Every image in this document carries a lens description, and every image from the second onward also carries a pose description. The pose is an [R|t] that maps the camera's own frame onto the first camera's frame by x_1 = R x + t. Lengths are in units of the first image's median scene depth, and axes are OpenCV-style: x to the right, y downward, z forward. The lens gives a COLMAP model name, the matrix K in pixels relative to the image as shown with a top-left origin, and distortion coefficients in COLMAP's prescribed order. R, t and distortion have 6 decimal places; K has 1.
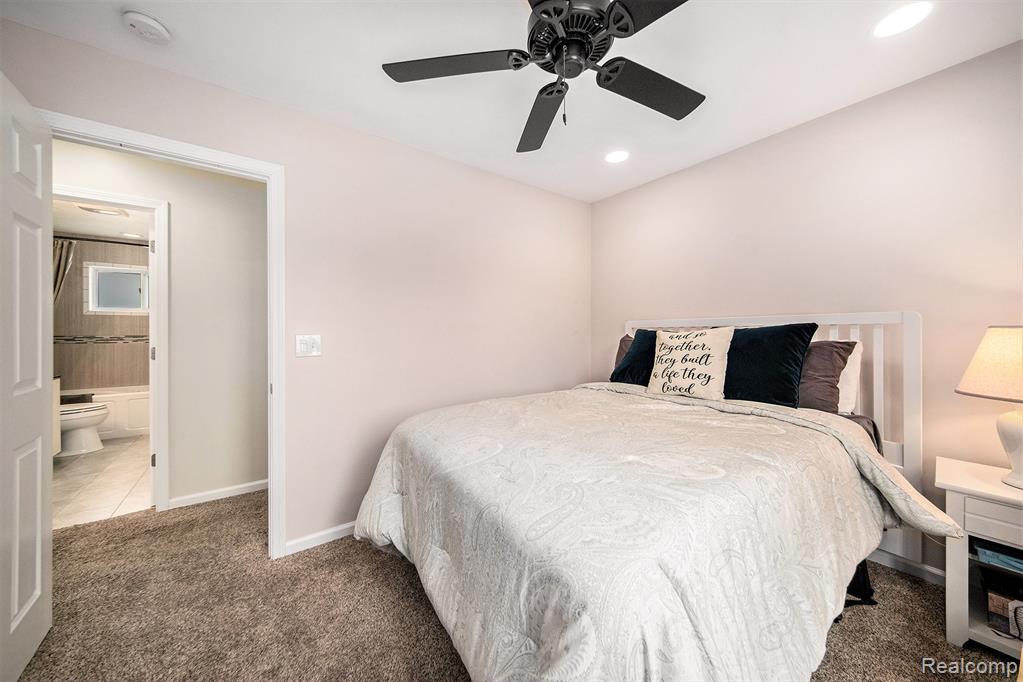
lens RADIAL K [[345.3, 0, 518.1], [0, 345.3, 334.5], [0, 0, 1]] dist [-0.000541, -0.000075]
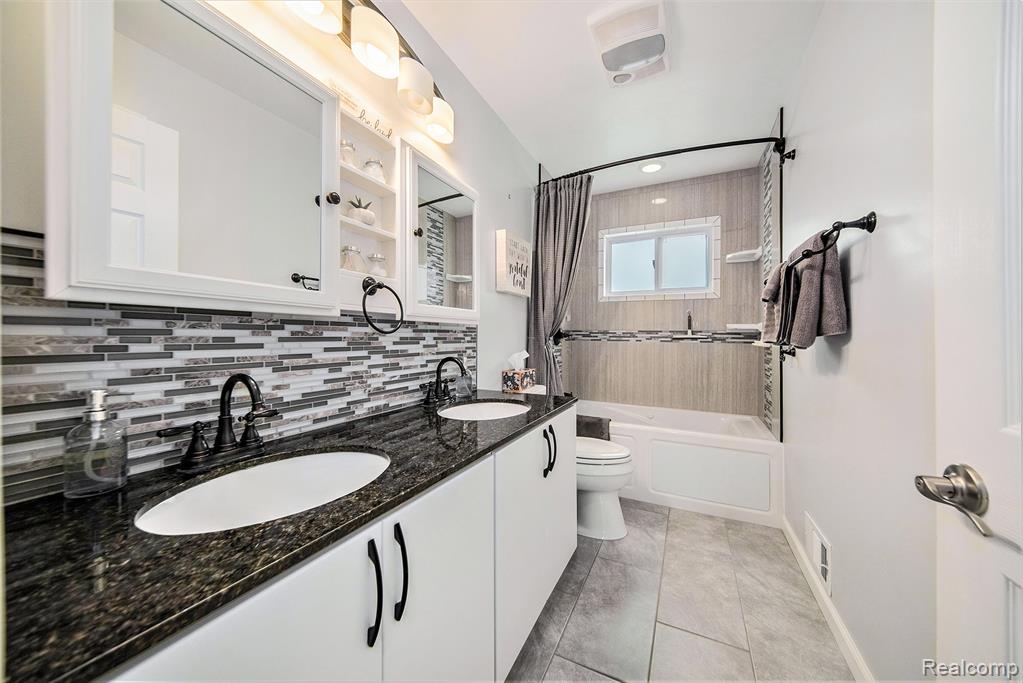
lens RADIAL K [[345.3, 0, 518.1], [0, 345.3, 335.0], [0, 0, 1]] dist [-0.000541, -0.000075]
pose [[0.449322, 0.009529, -0.893319, -0.670751], [-0.004813, 0.999954, 0.008246, 0.008145], [0.893357, 0.000594, 0.449347, 0.509679]]
